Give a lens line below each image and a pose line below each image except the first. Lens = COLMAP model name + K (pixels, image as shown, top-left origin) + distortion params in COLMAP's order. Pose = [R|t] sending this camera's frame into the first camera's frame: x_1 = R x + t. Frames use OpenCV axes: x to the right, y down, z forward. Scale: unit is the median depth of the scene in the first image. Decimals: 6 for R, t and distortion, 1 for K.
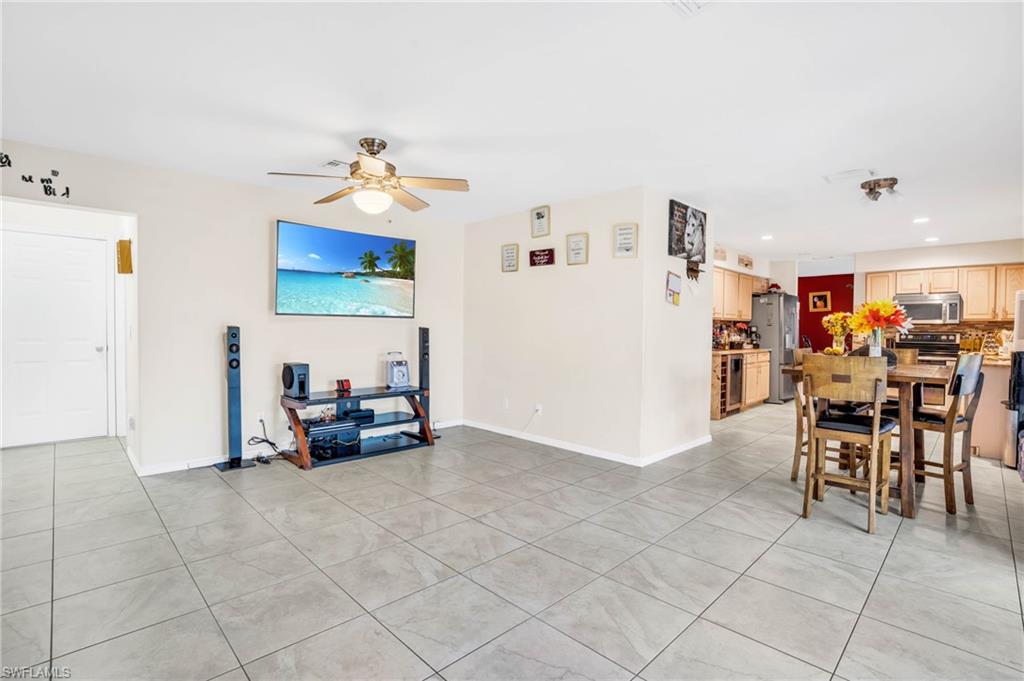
lens RADIAL K [[478.0, 0, 501.4], [0, 478.0, 338.3], [0, 0, 1]] dist [-0.057326, 0.012641]
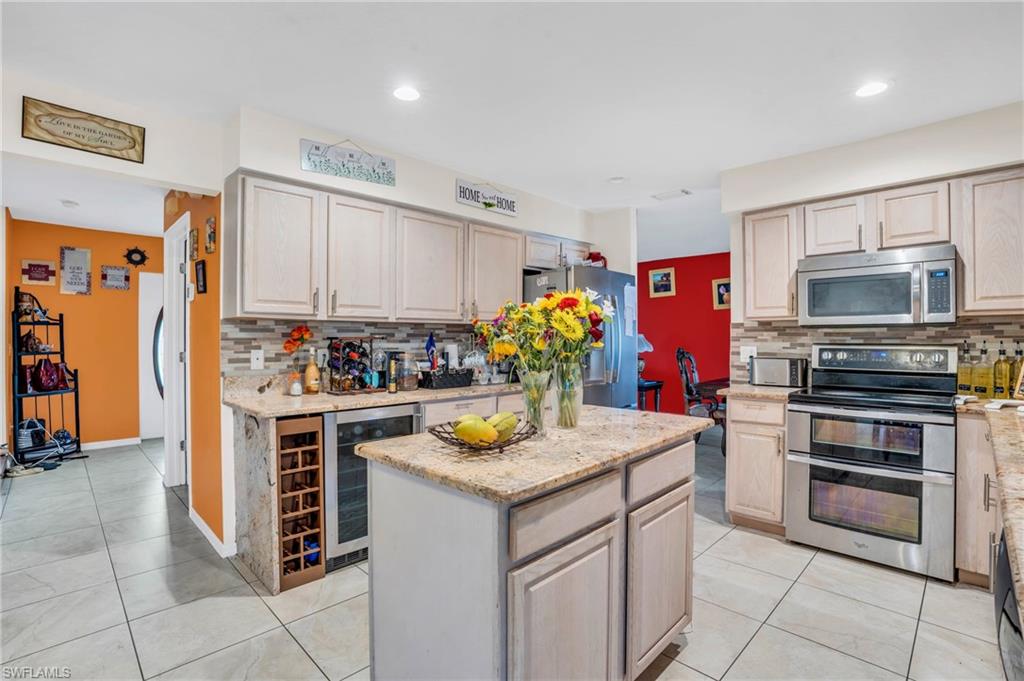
lens RADIAL K [[478.0, 0, 493.4], [0, 478.0, 339.3], [0, 0, 1]] dist [-0.057326, 0.012641]
pose [[0.999942, -0.010760, 0.000606, 0.601851], [0.010769, 0.999793, -0.017271, -0.015185], [-0.000420, 0.017276, 0.999851, 0.604806]]
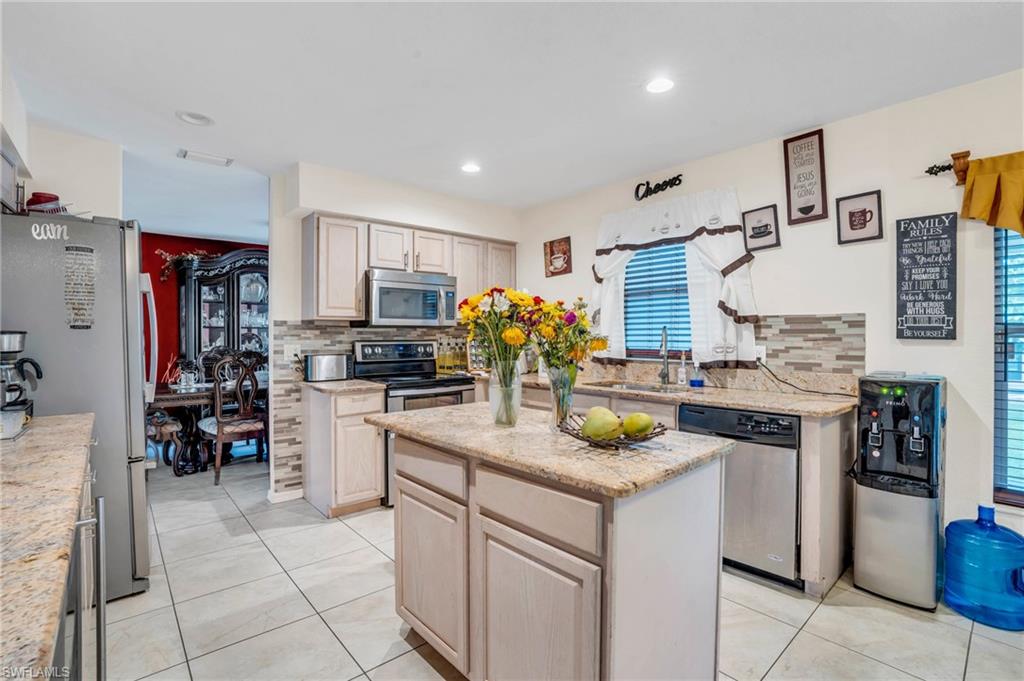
lens RADIAL K [[478.0, 0, 510.1], [0, 478.0, 341.1], [0, 0, 1]] dist [-0.057326, 0.012641]
pose [[0.058918, -0.017739, 0.998105, 0.365956], [0.022293, 0.999616, 0.016450, -0.020653], [-0.998014, 0.021281, 0.059291, 0.871650]]
